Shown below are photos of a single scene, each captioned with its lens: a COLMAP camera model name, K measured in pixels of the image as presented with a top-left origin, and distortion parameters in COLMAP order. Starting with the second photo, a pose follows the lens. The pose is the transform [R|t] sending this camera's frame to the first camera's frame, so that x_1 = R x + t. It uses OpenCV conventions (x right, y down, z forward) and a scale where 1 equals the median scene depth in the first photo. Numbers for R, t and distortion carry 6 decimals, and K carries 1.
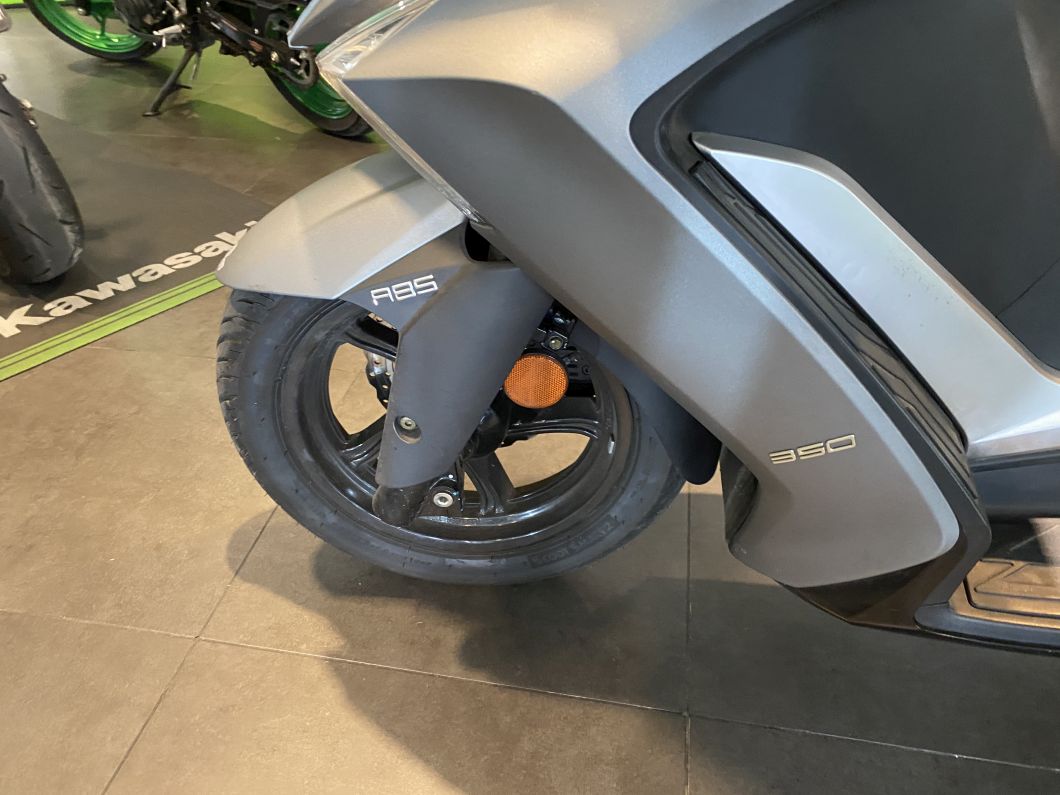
lens RADIAL K [[837.4, 0, 521.2], [0, 837.4, 395.9], [0, 0, 1]] dist [-0.011582, -0.004114]
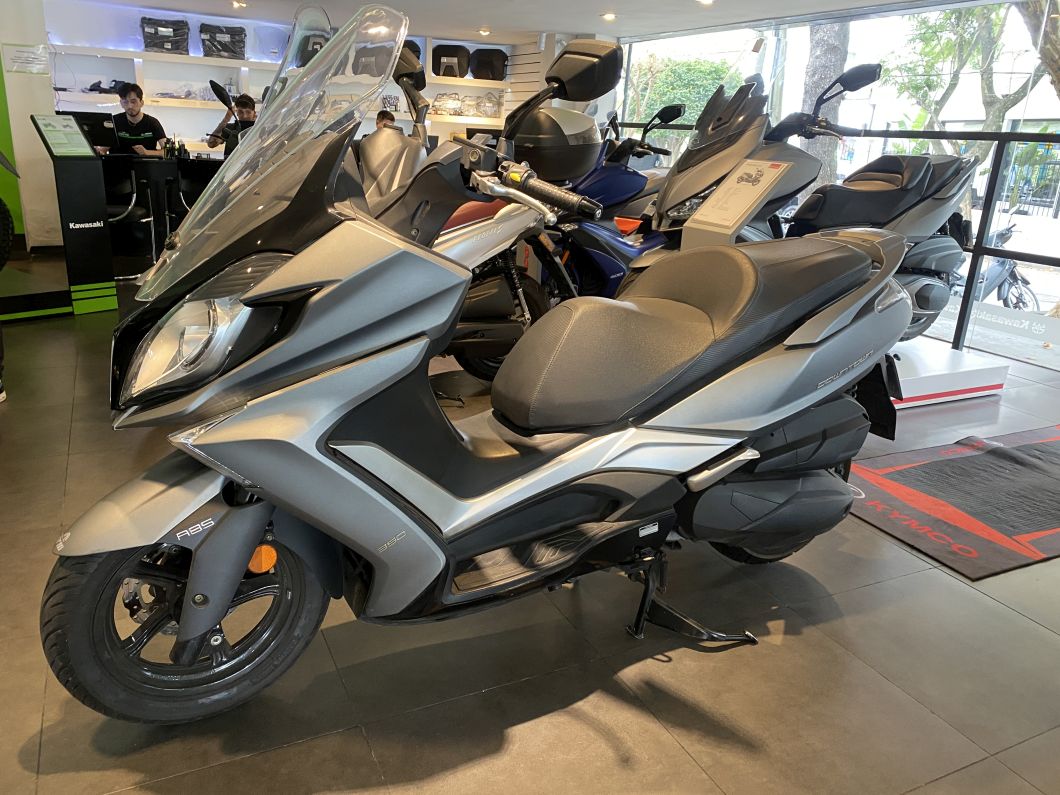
lens RADIAL K [[837.4, 0, 521.2], [0, 837.4, 395.9], [0, 0, 1]] dist [-0.011582, -0.004114]
pose [[0.800529, -0.120743, 0.587005, -0.605610], [0.300463, 0.928358, -0.218800, 0.240800], [-0.518532, 0.351529, 0.779456, -1.058288]]
